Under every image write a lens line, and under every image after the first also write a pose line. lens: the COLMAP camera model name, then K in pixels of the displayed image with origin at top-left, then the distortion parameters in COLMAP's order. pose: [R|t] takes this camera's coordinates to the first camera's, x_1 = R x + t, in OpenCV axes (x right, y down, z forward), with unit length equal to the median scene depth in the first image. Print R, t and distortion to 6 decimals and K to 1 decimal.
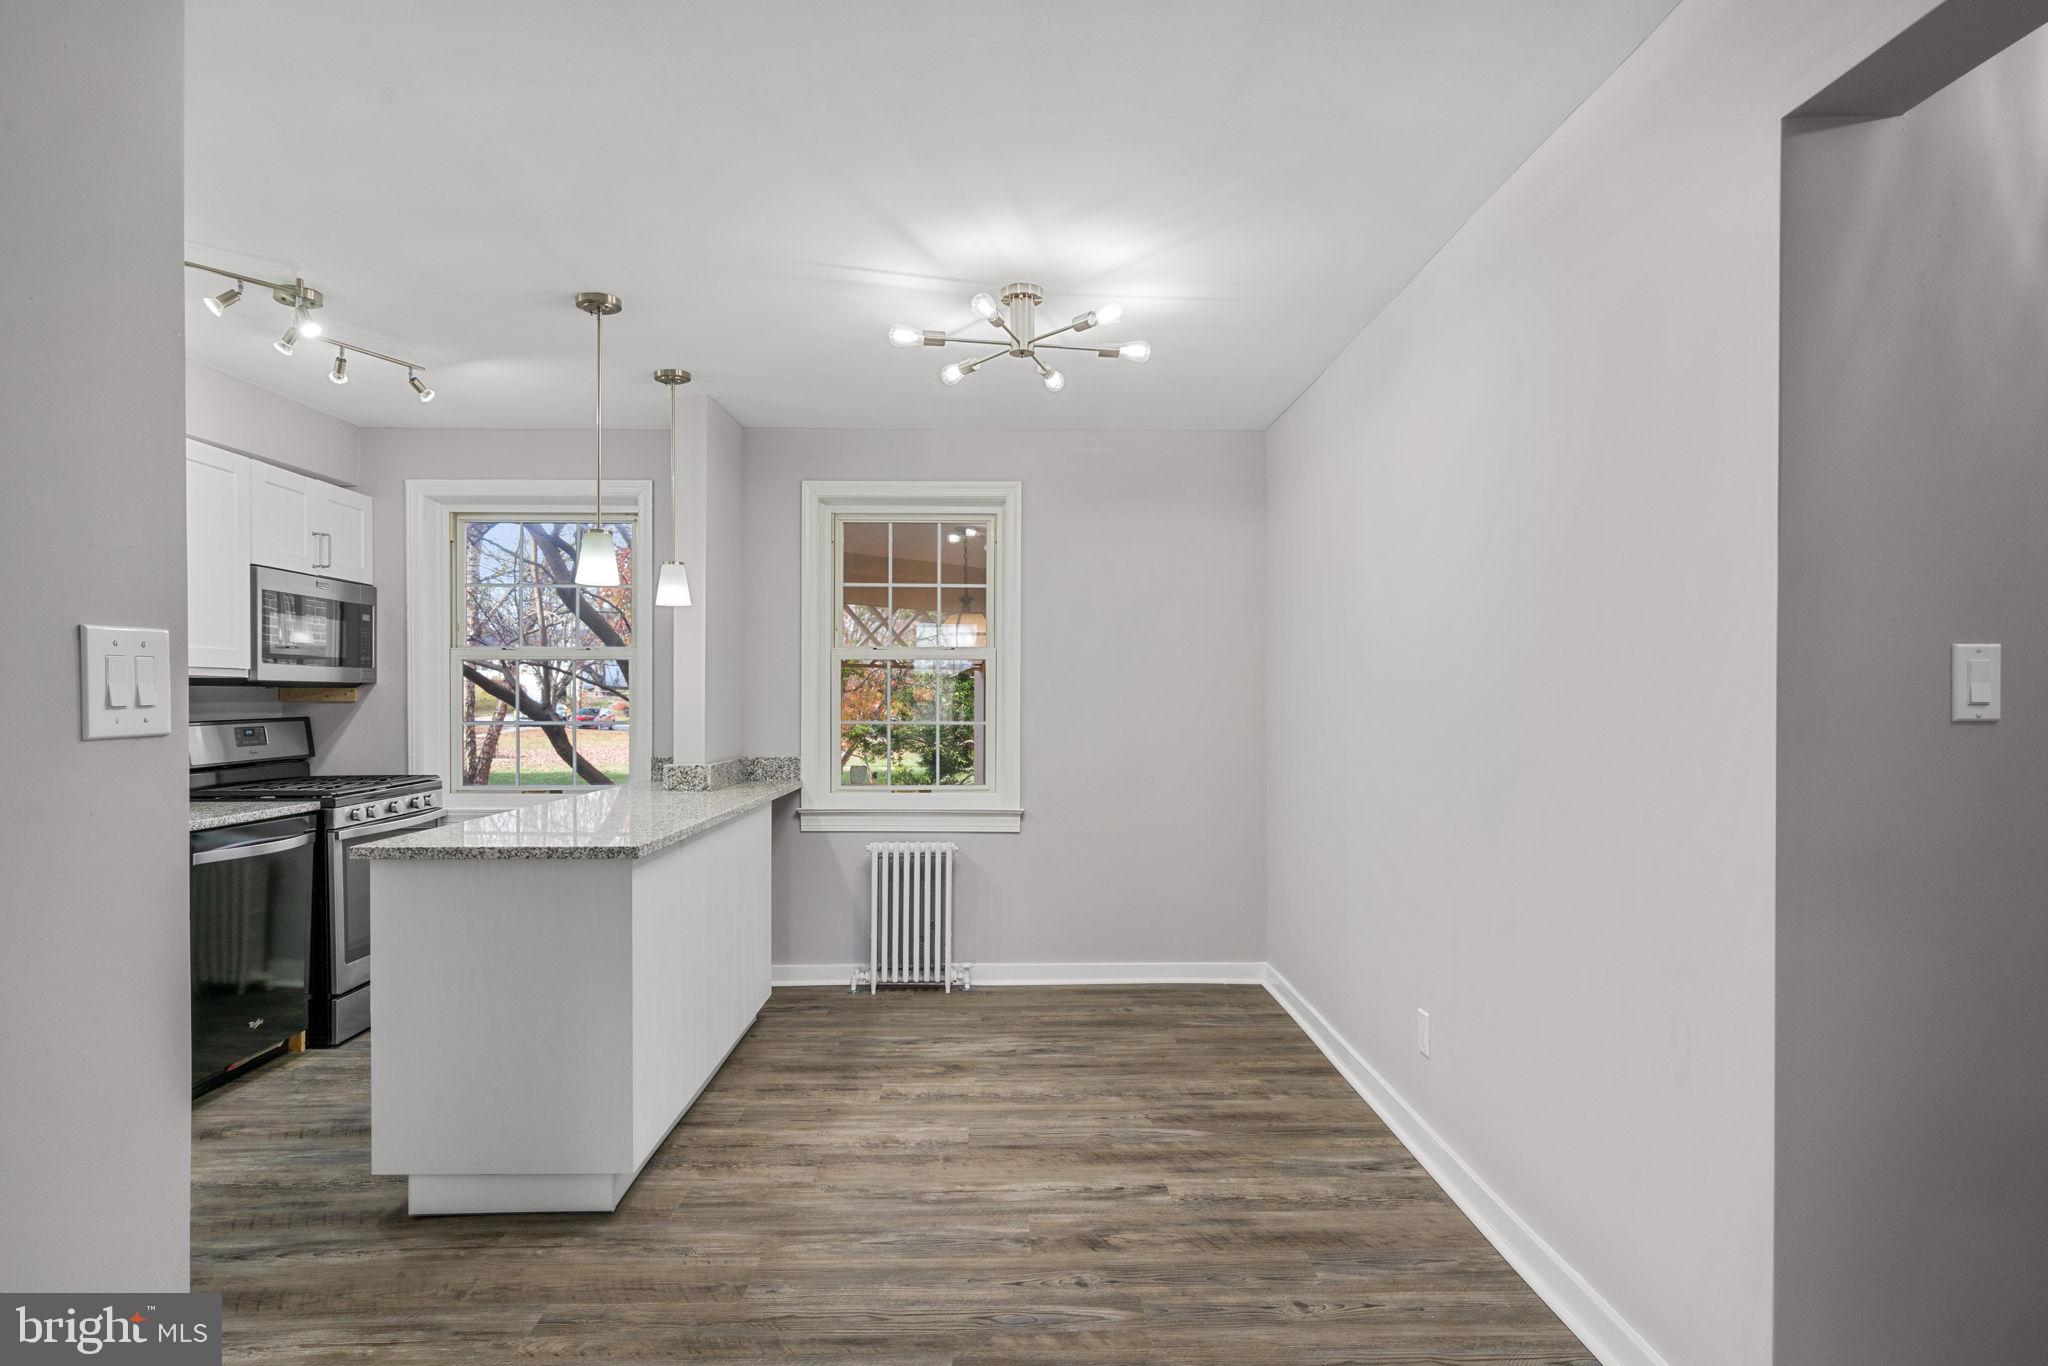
lens RADIAL K [[947.2, 0, 1028.2], [0, 947.2, 701.1], [0, 0, 1]] dist [-0.003353, 0.000877]
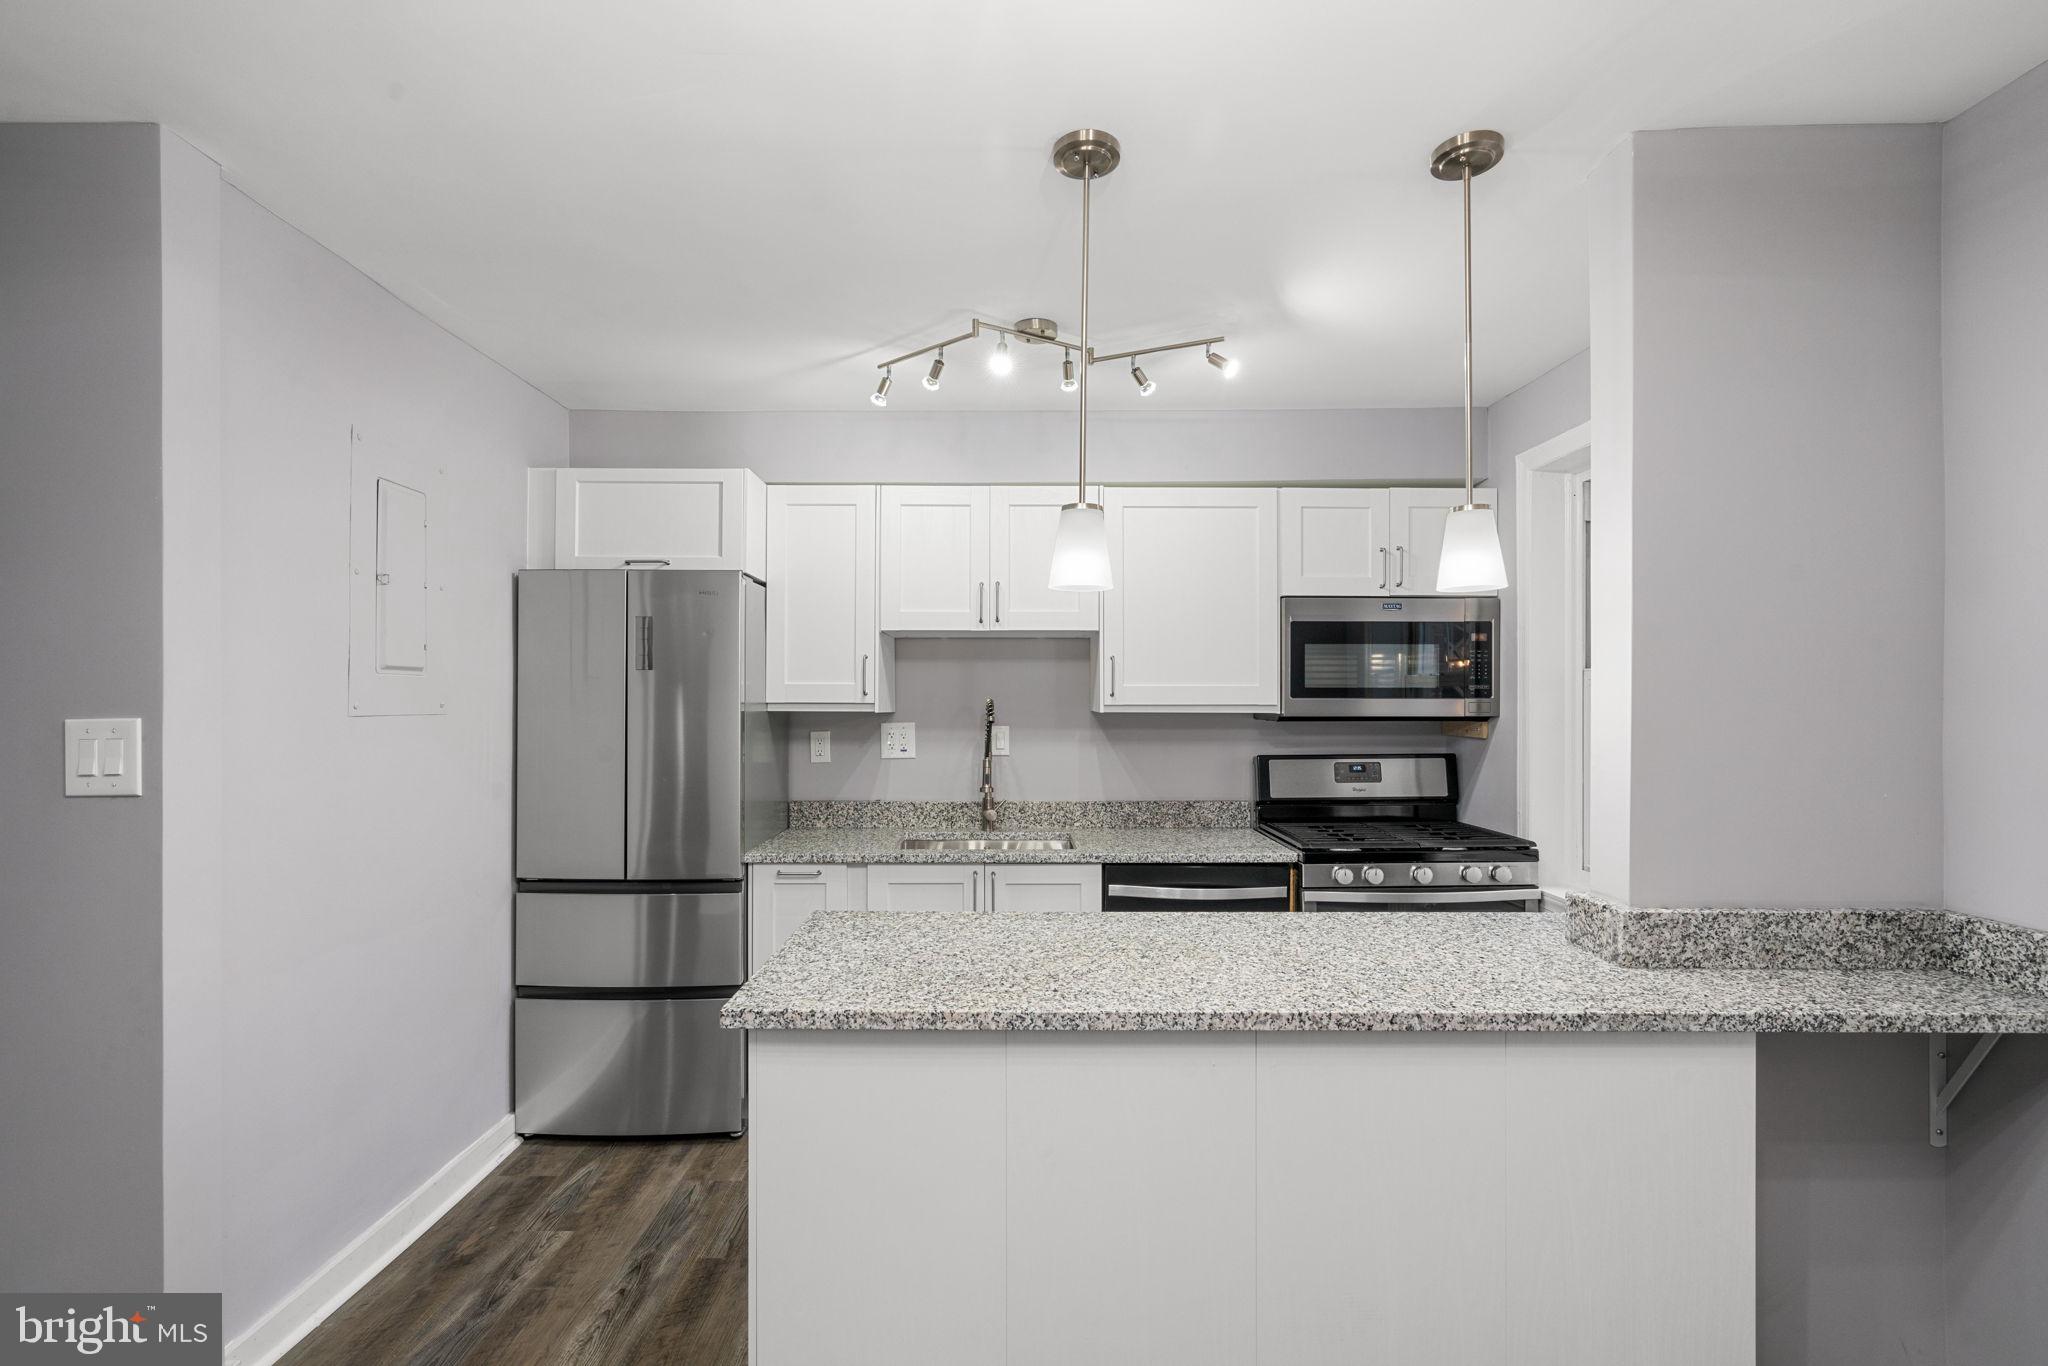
lens RADIAL K [[947.2, 0, 1028.2], [0, 947.2, 701.1], [0, 0, 1]] dist [-0.003353, 0.000877]
pose [[-0.010950, 0.001897, -0.999938, 0.243040], [-0.007097, 0.999973, 0.001975, -0.062866], [0.999915, 0.007118, -0.010936, 1.250671]]
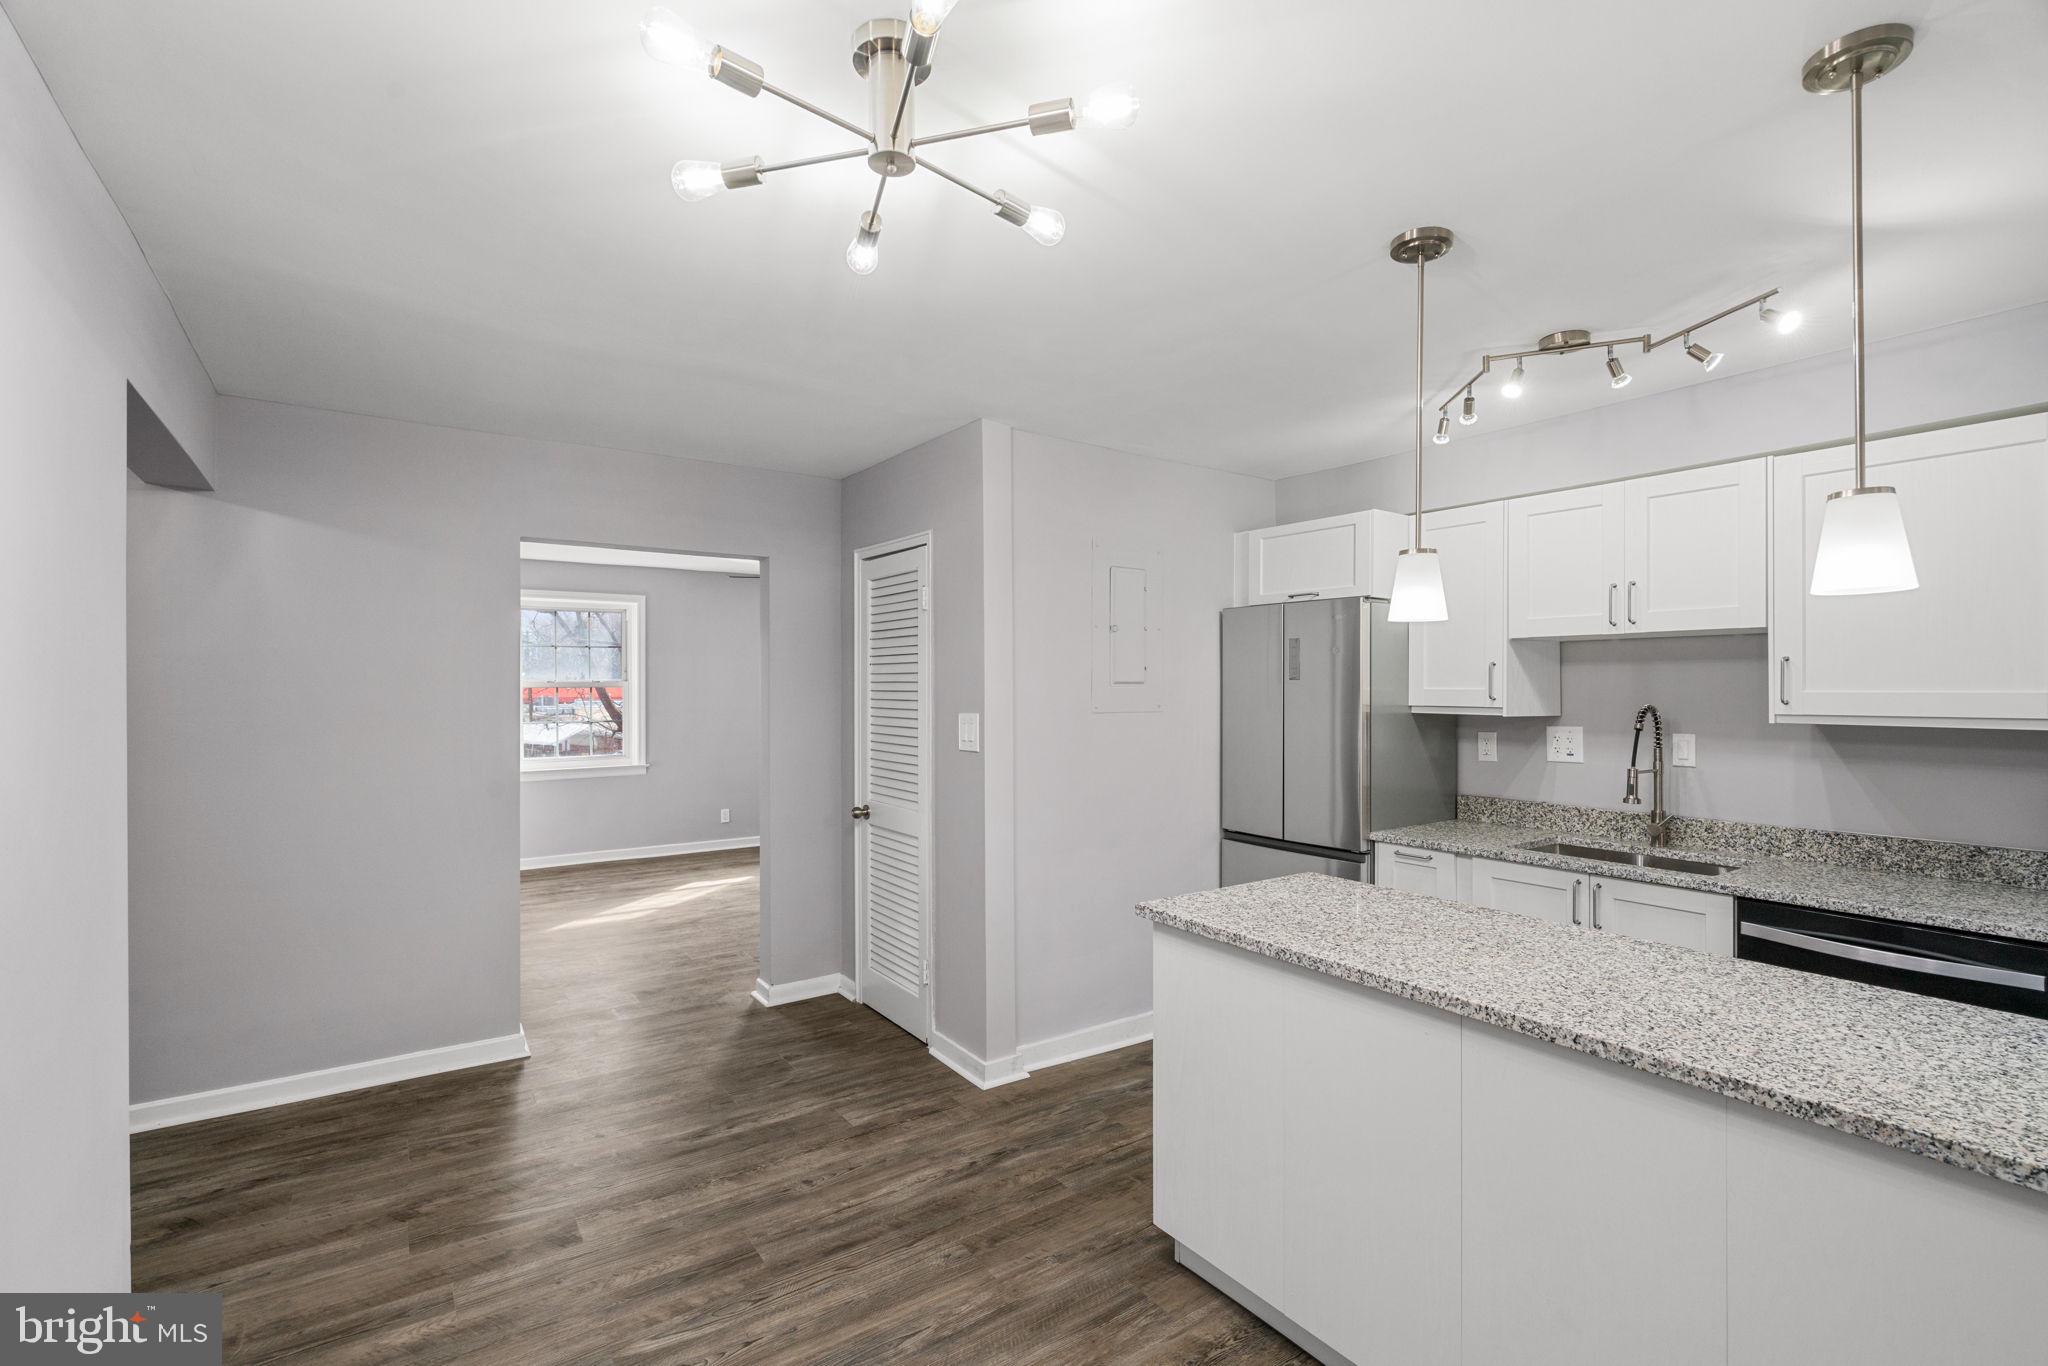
lens RADIAL K [[947.2, 0, 1028.2], [0, 947.2, 701.1], [0, 0, 1]] dist [-0.003353, 0.000877]
pose [[-0.831844, 0.009121, -0.554934, 0.281737], [-0.003511, 0.999758, 0.021695, -0.098686], [0.554998, 0.019995, -0.831611, 1.894430]]
